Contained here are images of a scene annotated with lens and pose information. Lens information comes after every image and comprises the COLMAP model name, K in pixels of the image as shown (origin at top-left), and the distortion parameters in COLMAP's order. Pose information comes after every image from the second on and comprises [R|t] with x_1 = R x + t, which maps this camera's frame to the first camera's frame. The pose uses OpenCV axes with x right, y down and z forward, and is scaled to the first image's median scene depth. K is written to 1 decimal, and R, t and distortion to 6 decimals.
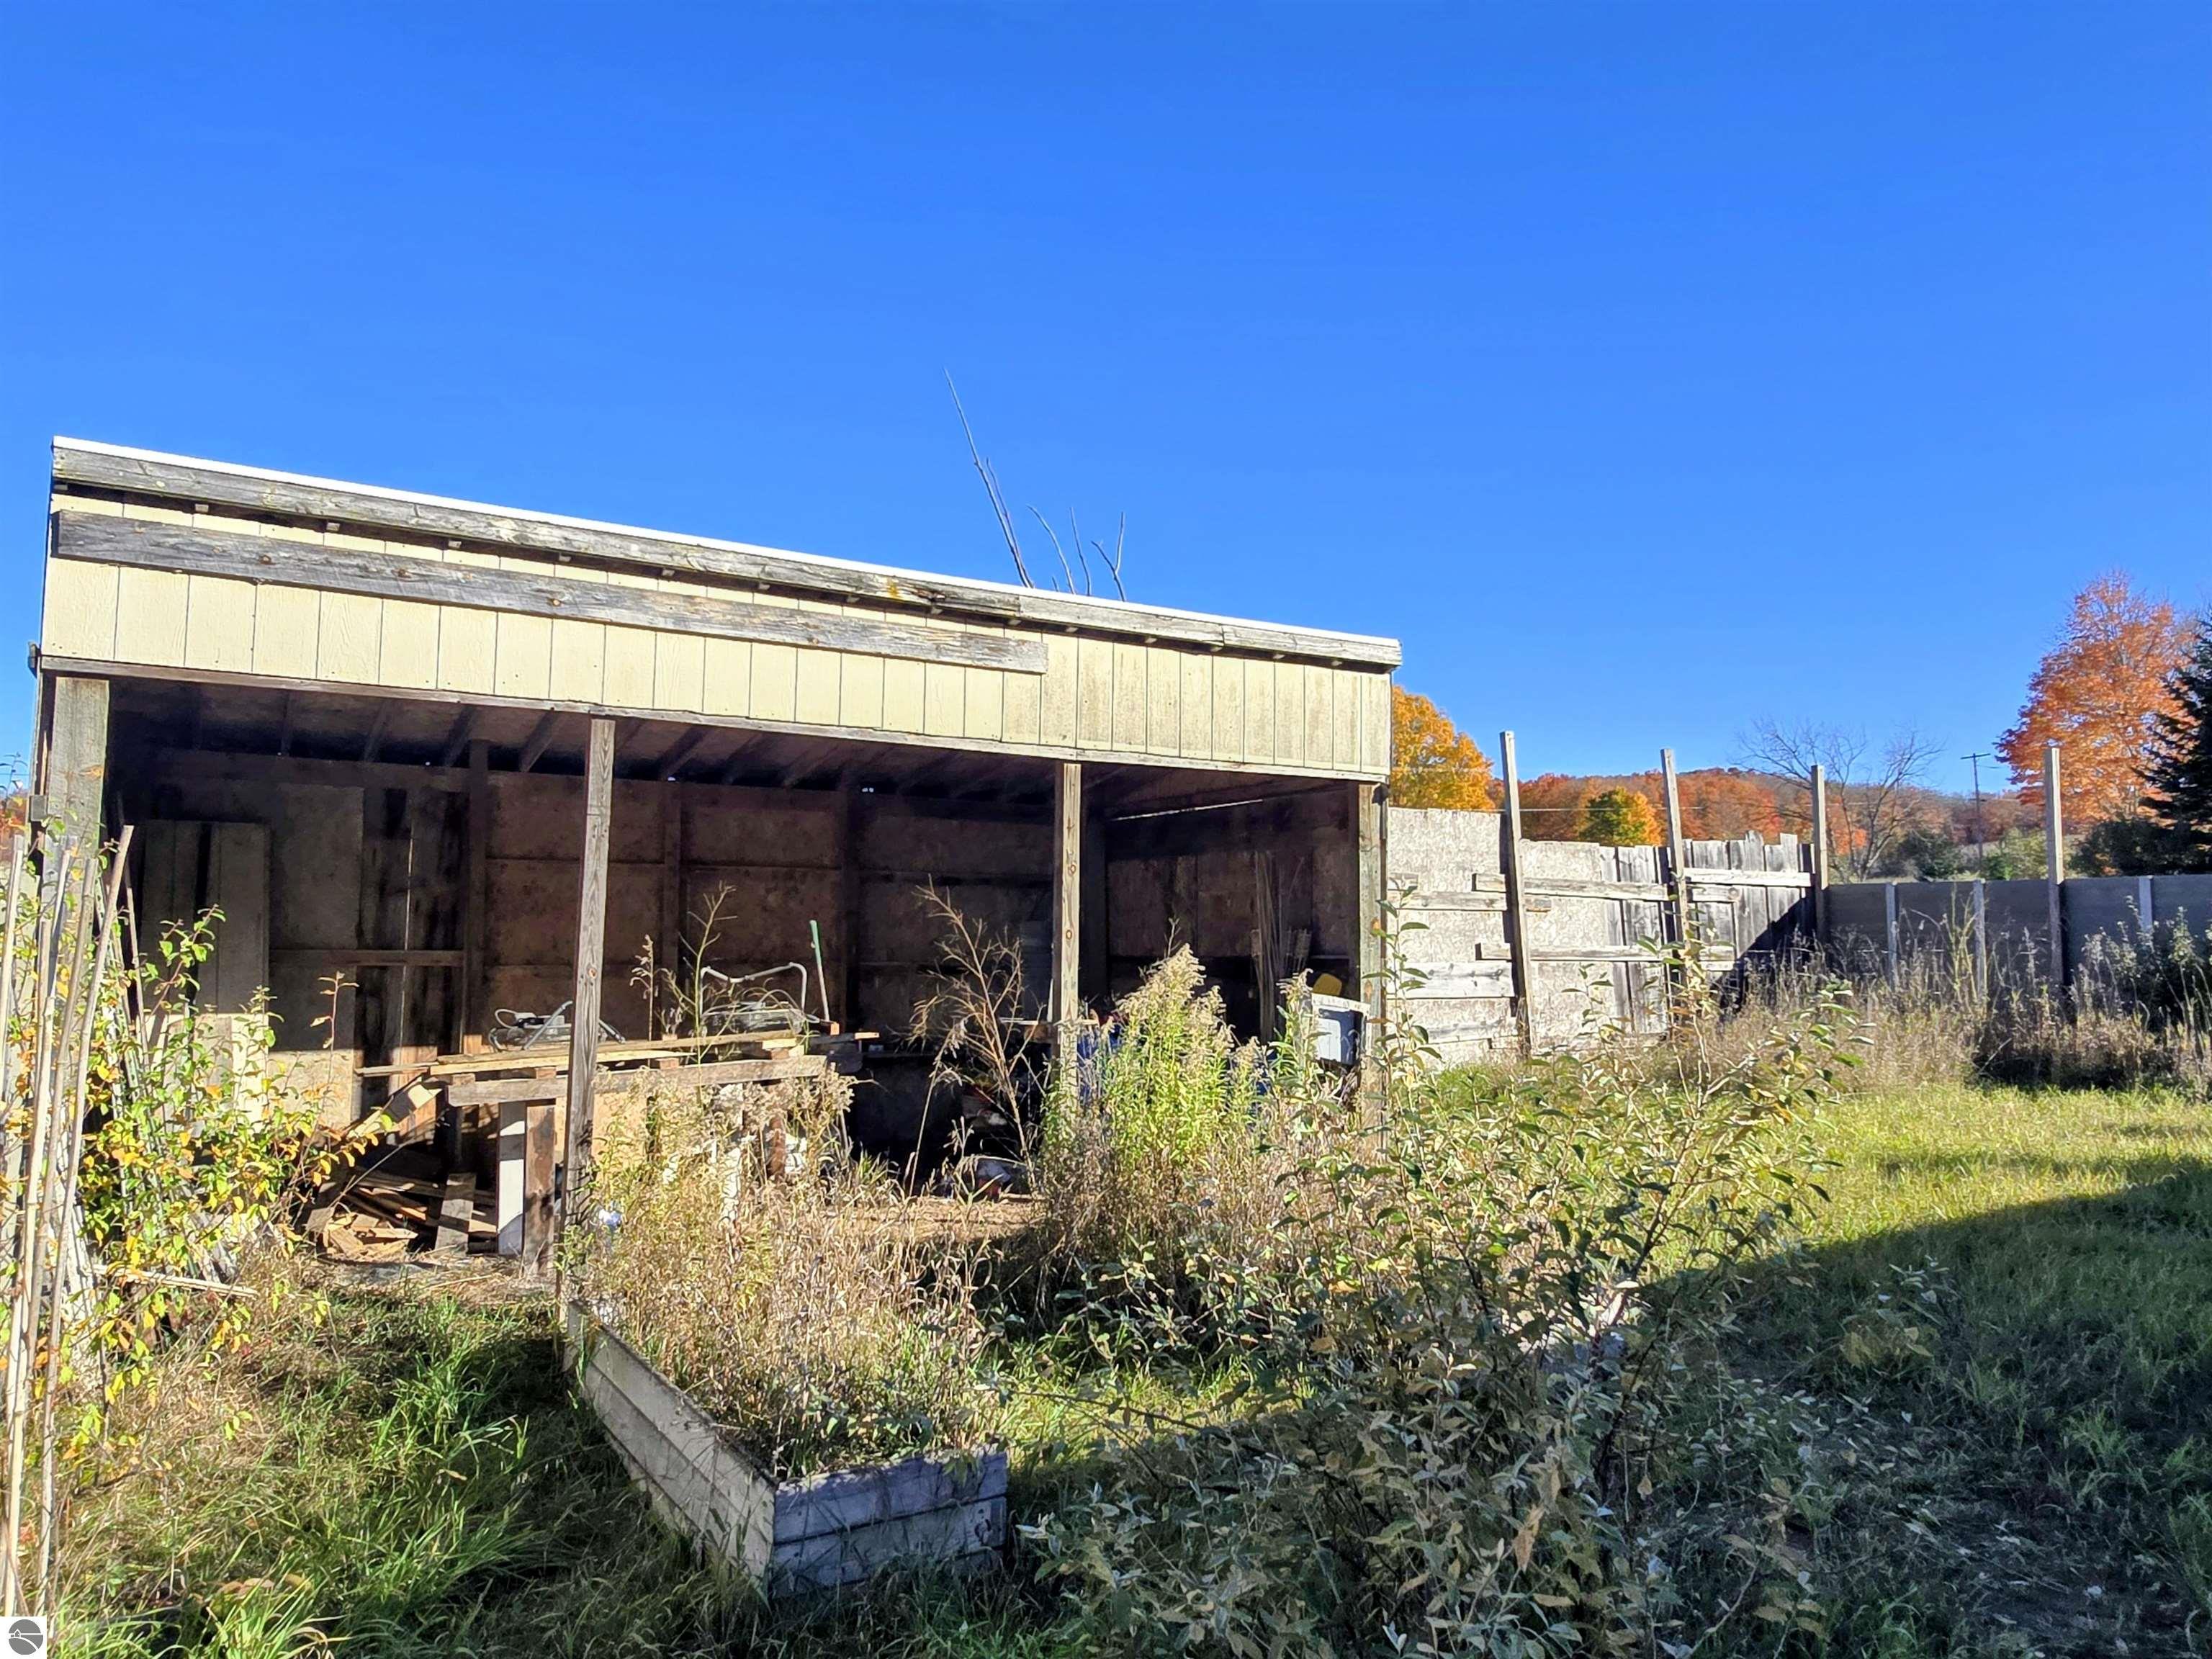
lens RADIAL K [[1460.5, 0, 1110.0], [0, 1460.5, 817.4], [0, 0, 1]] dist [0.000636, -0.000536]
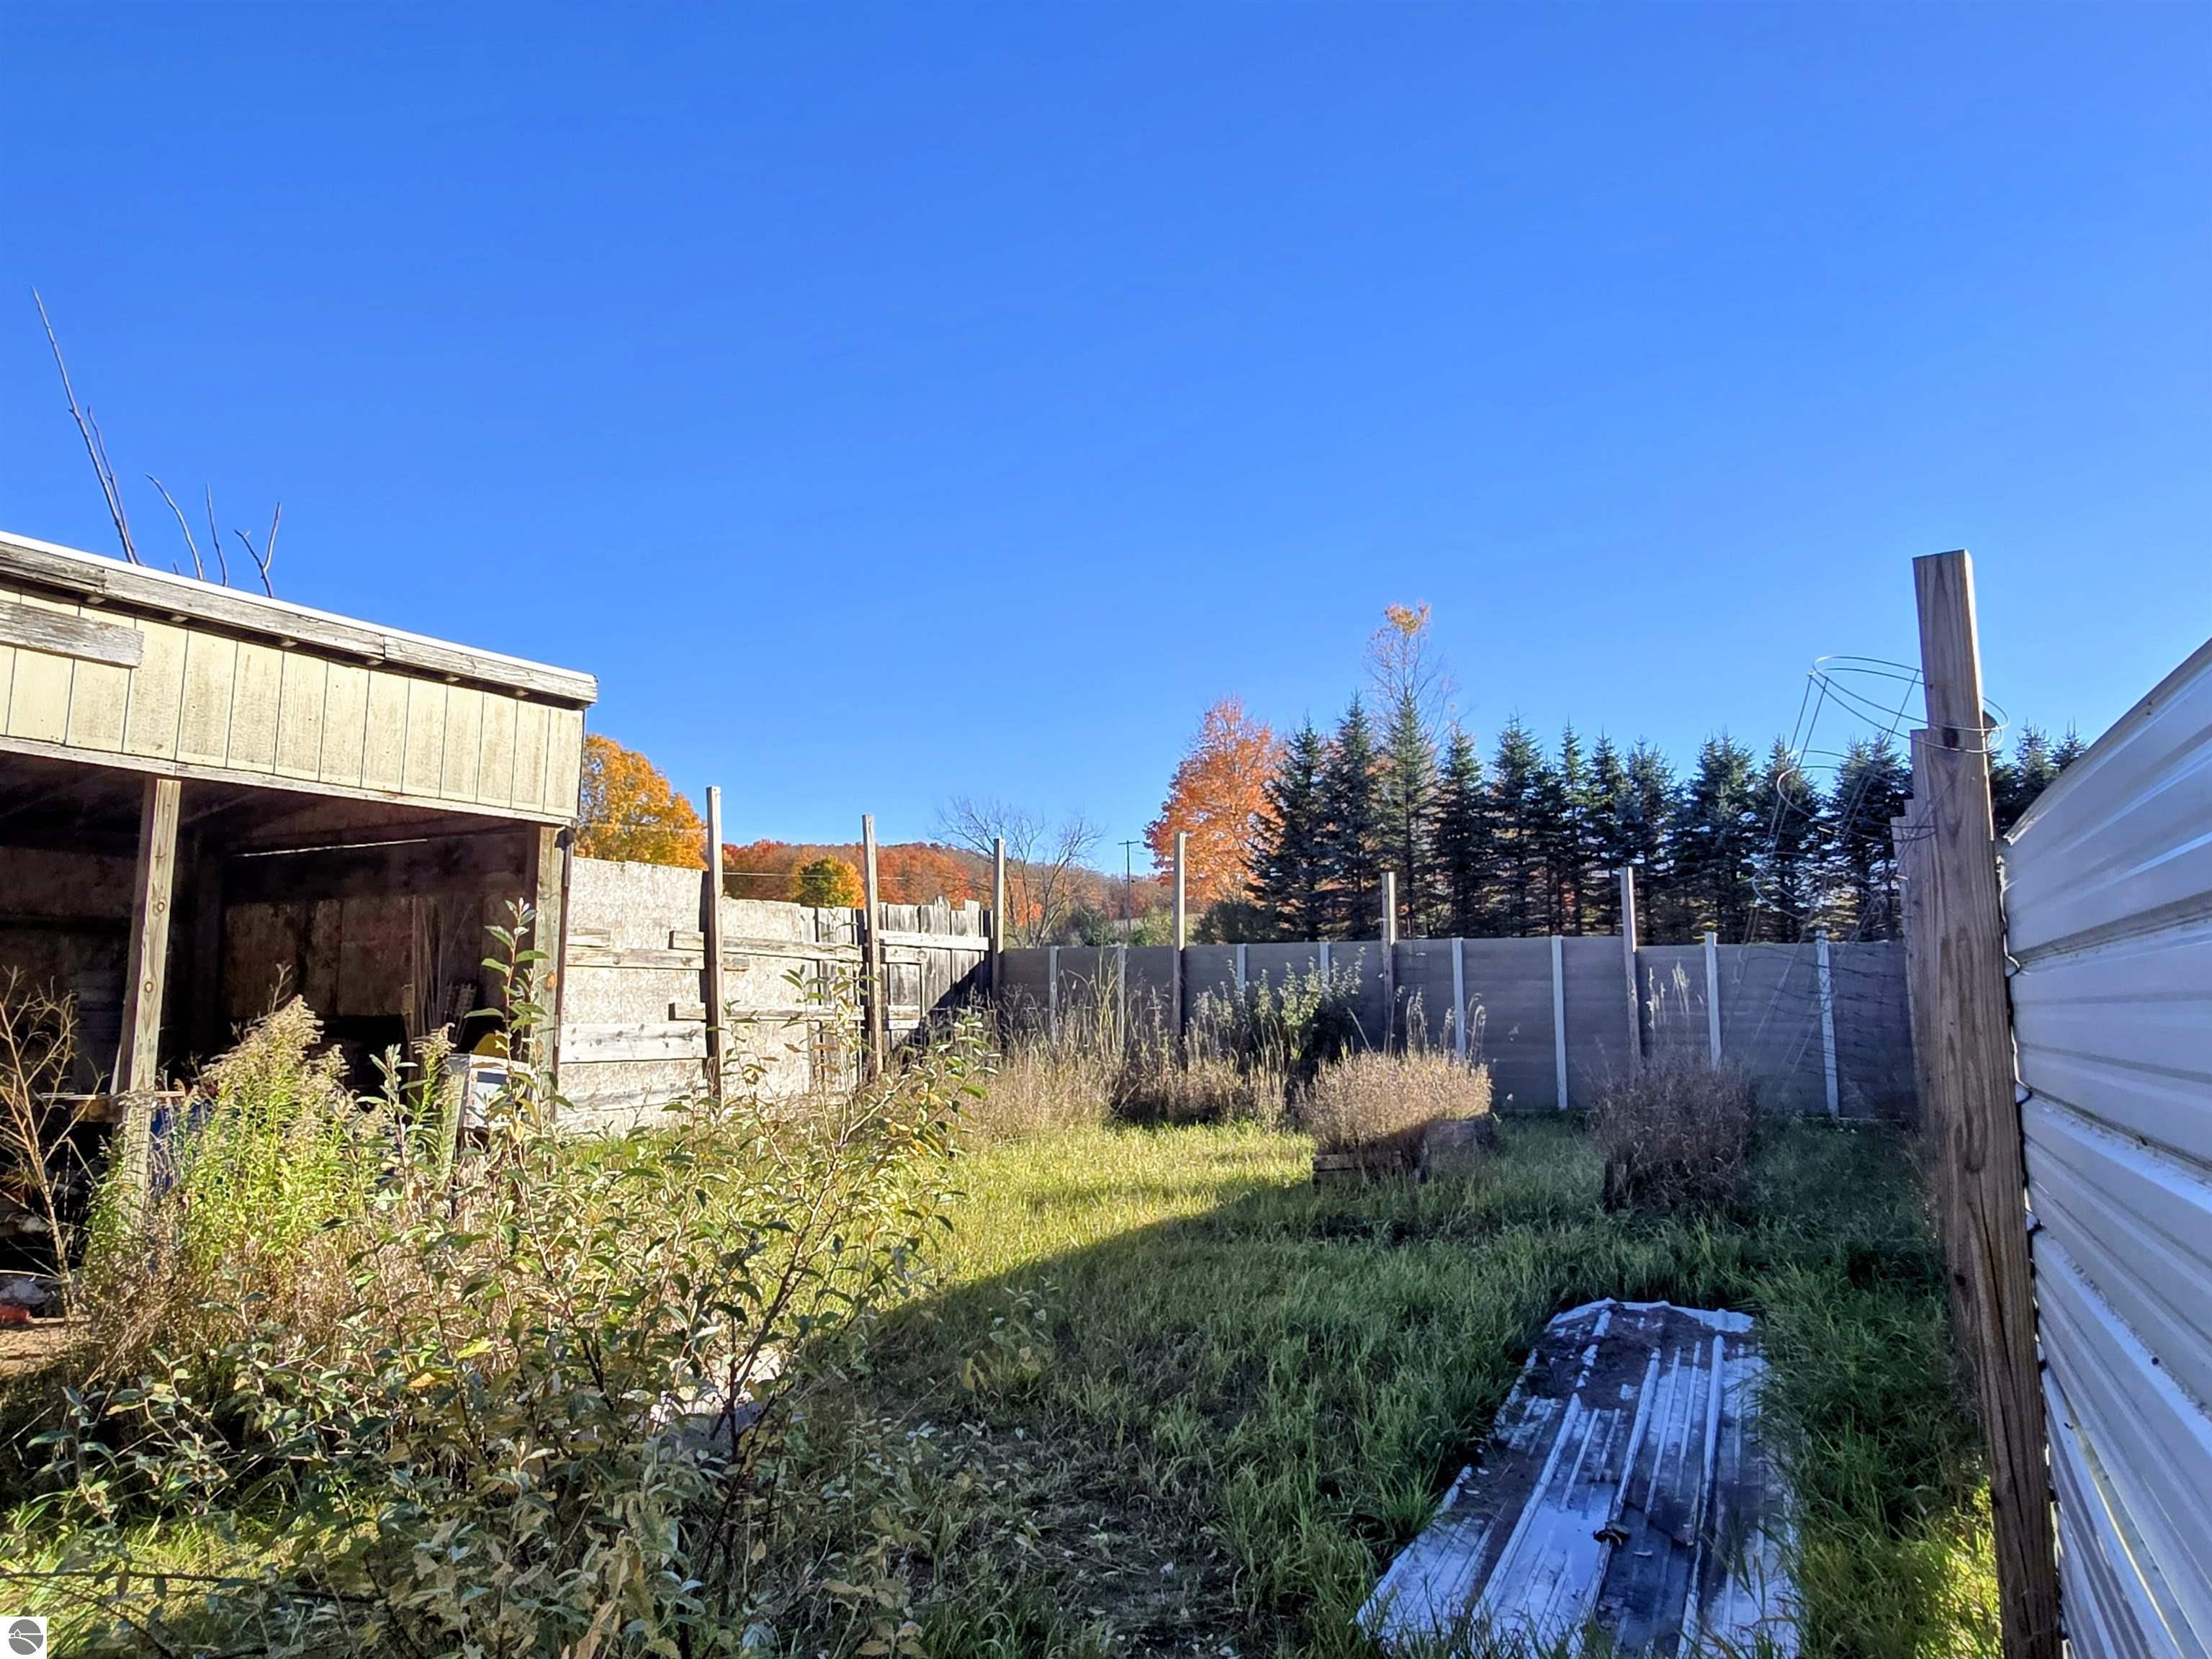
lens RADIAL K [[1471.9, 0, 1112.9], [0, 1471.9, 834.2], [0, 0, 1]] dist [-0.002028, -0.002015]
pose [[0.864563, 0.052797, 0.499743, 0.017542], [-0.036688, 0.998443, -0.042013, 0.007295], [-0.501183, 0.017989, 0.865154, 0.014876]]
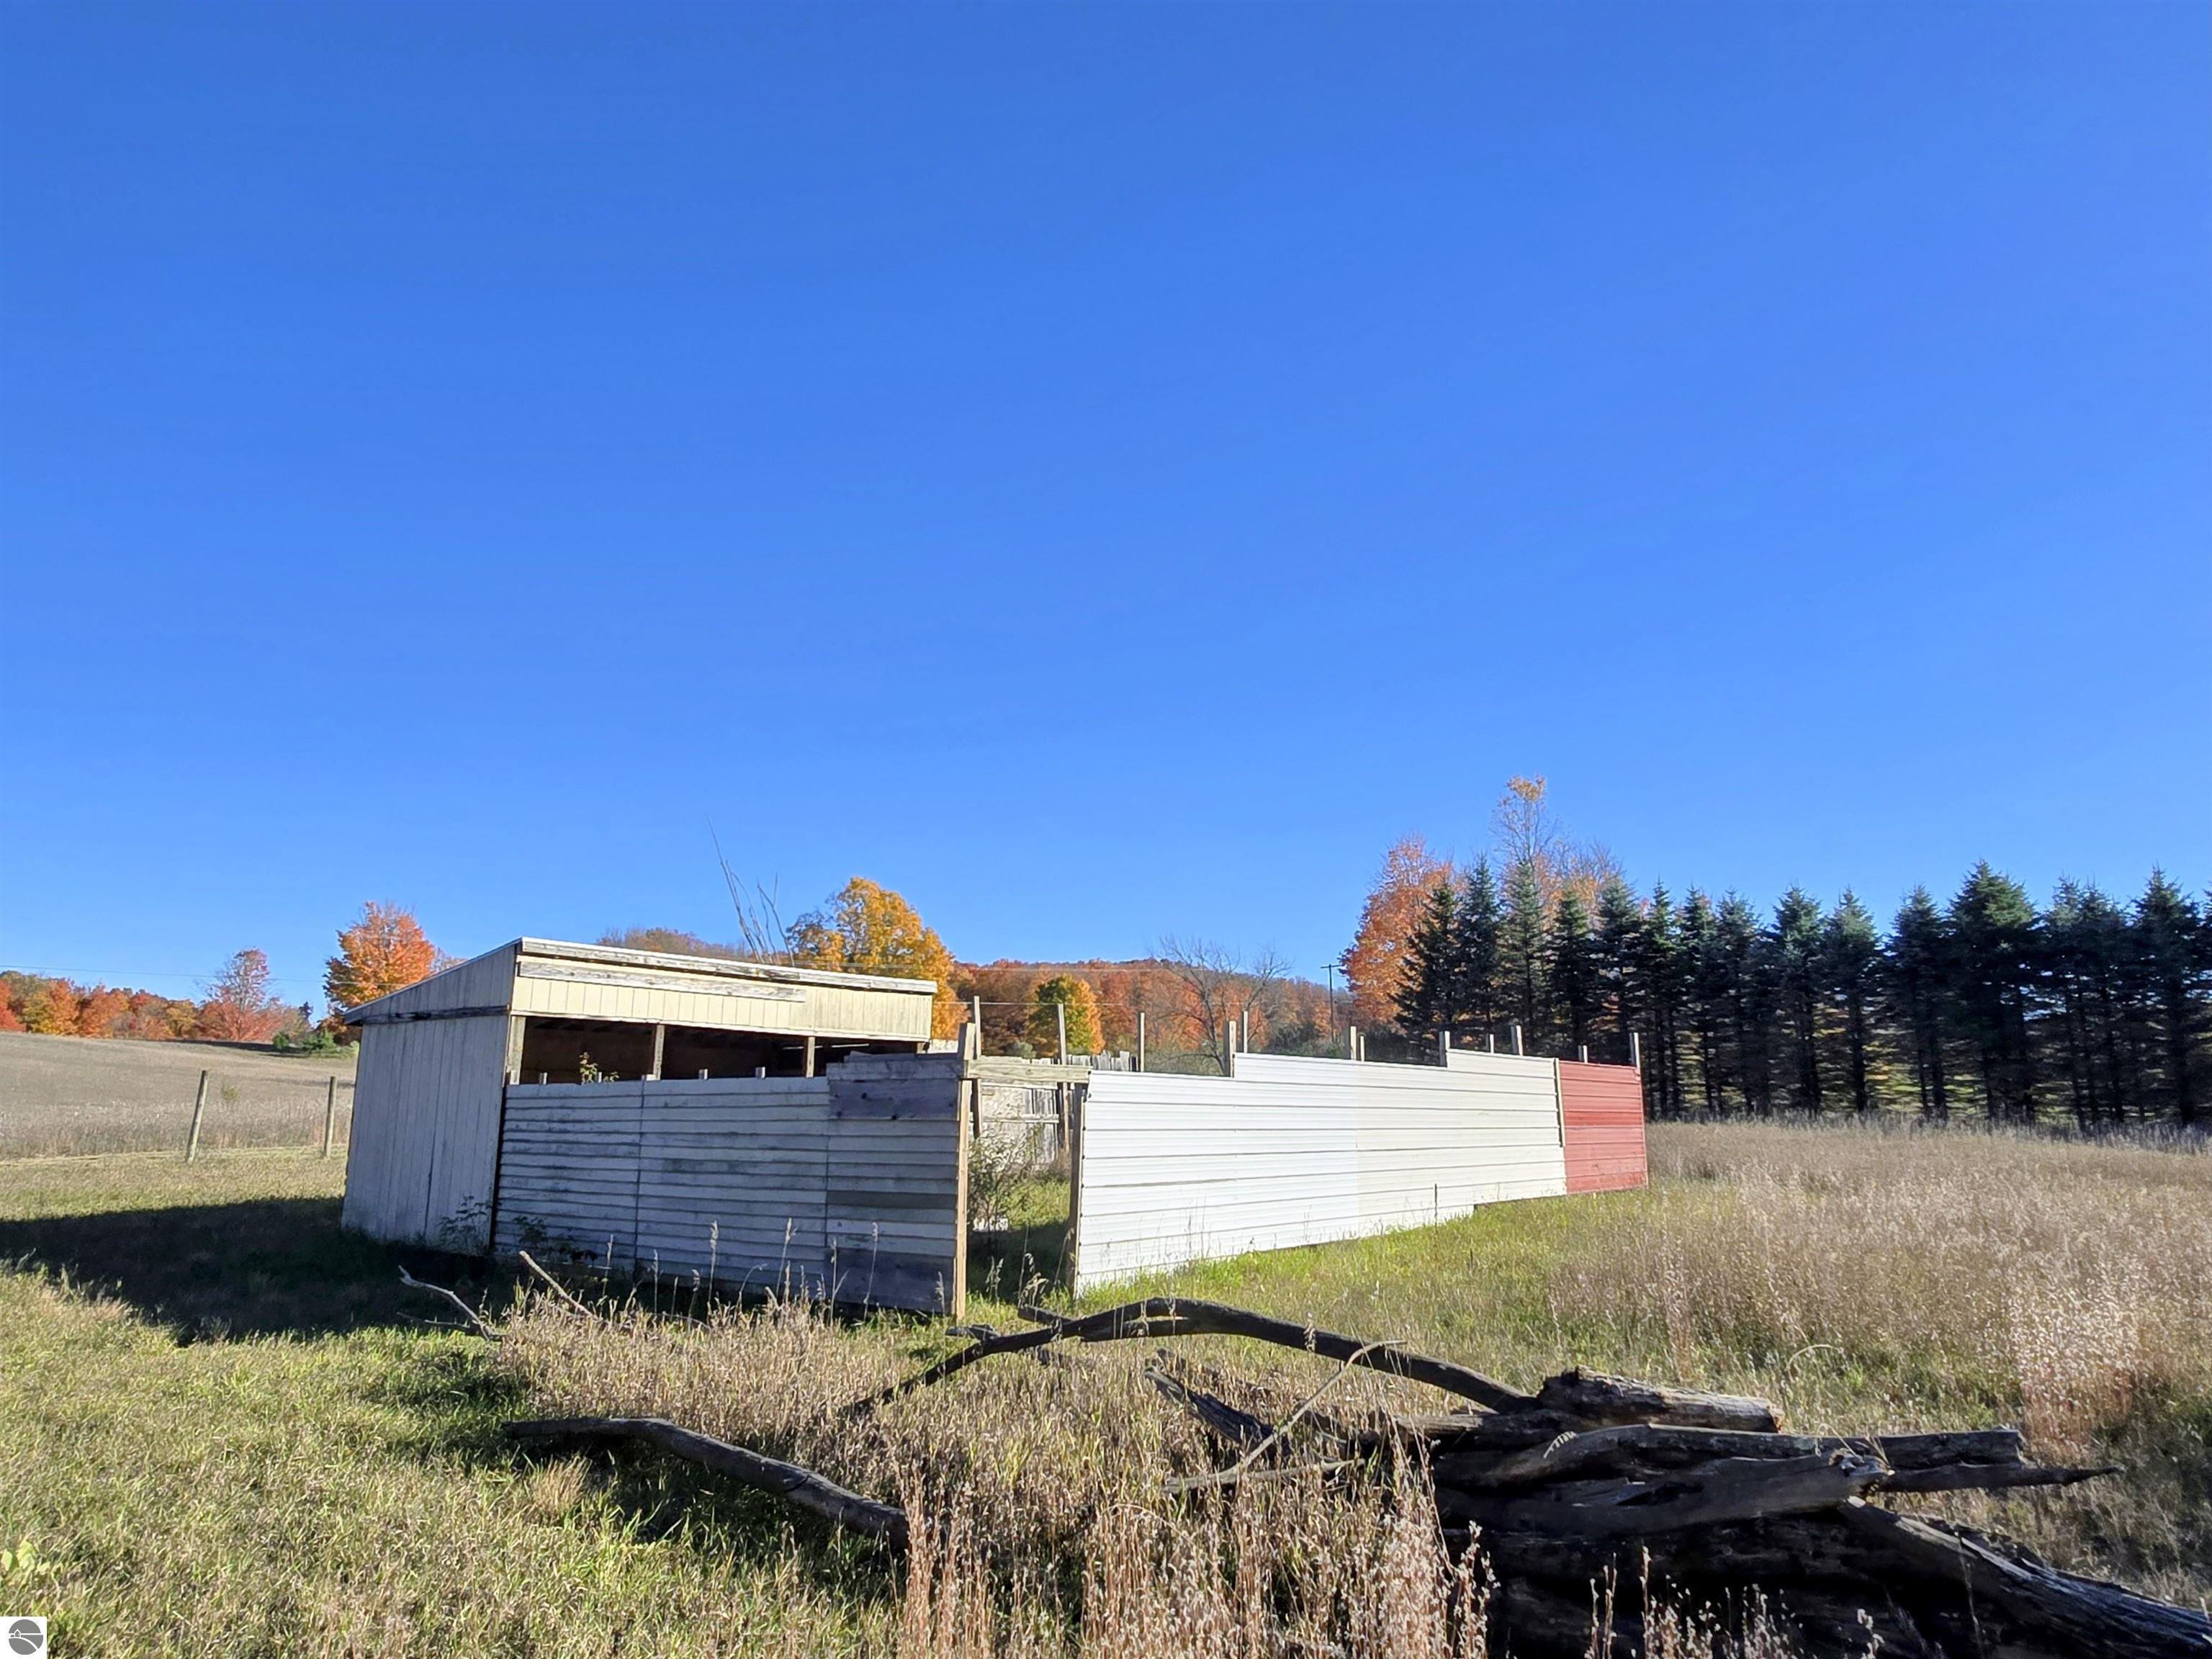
lens RADIAL K [[1460.5, 0, 1110.0], [0, 1460.5, 817.4], [0, 0, 1]] dist [0.000636, -0.000536]
pose [[0.933842, 0.070571, 0.350654, -0.386535], [-0.028069, 0.991778, -0.124851, -0.094574], [-0.356582, 0.106748, 0.928145, -1.336553]]
